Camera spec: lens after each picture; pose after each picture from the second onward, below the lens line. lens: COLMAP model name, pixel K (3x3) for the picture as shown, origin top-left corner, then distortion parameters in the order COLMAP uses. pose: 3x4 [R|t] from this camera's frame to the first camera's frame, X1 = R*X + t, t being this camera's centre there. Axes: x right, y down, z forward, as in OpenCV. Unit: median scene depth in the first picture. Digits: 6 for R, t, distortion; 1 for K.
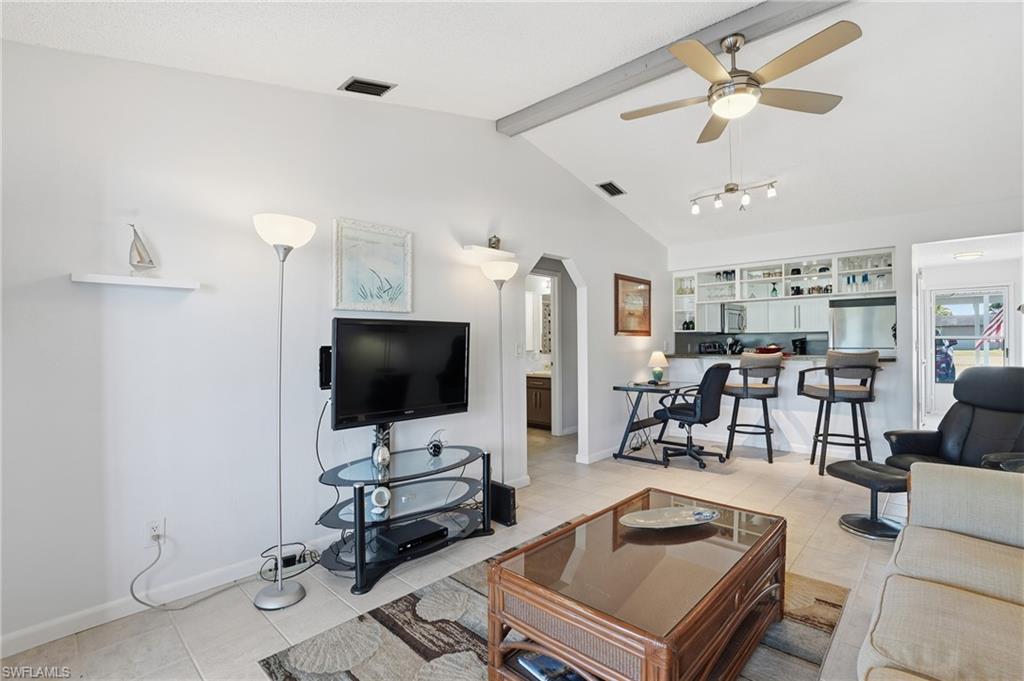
lens RADIAL K [[471.2, 0, 510.8], [0, 471.2, 343.1], [0, 0, 1]] dist [-0.059791, 0.018690]
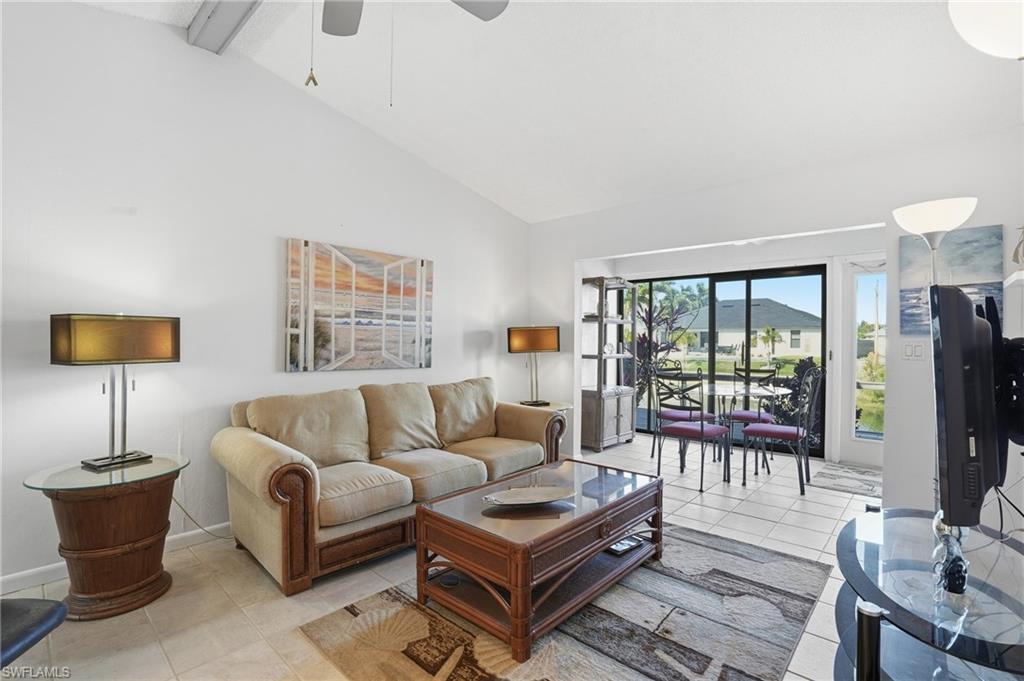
lens RADIAL K [[471.2, 0, 510.8], [0, 471.2, 343.1], [0, 0, 1]] dist [-0.059791, 0.018690]
pose [[-0.999961, 0.005067, -0.007195, 0.158598], [0.004981, 0.999915, 0.012032, -0.003082], [0.007255, 0.011996, -0.999902, 0.851755]]
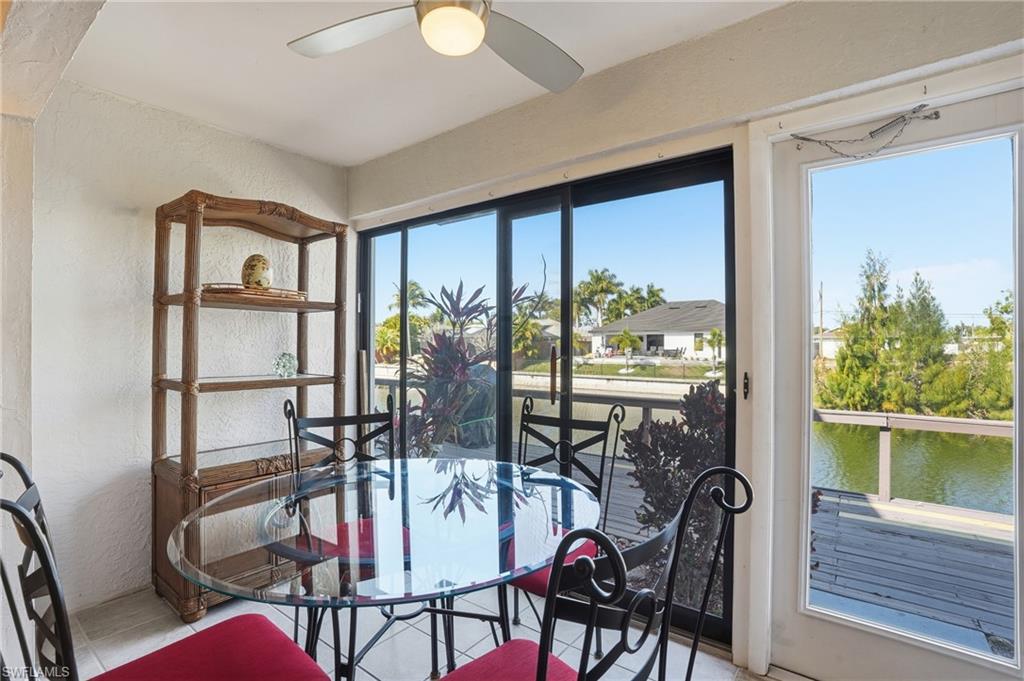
lens RADIAL K [[479.0, 0, 515.2], [0, 479.0, 342.0], [0, 0, 1]] dist [-0.037033, 0.000541]
pose [[-0.994016, 0.009124, -0.108851, -0.290212], [0.008976, 0.999958, 0.001851, 0.000763], [0.108863, 0.000863, -0.994056, 0.255595]]
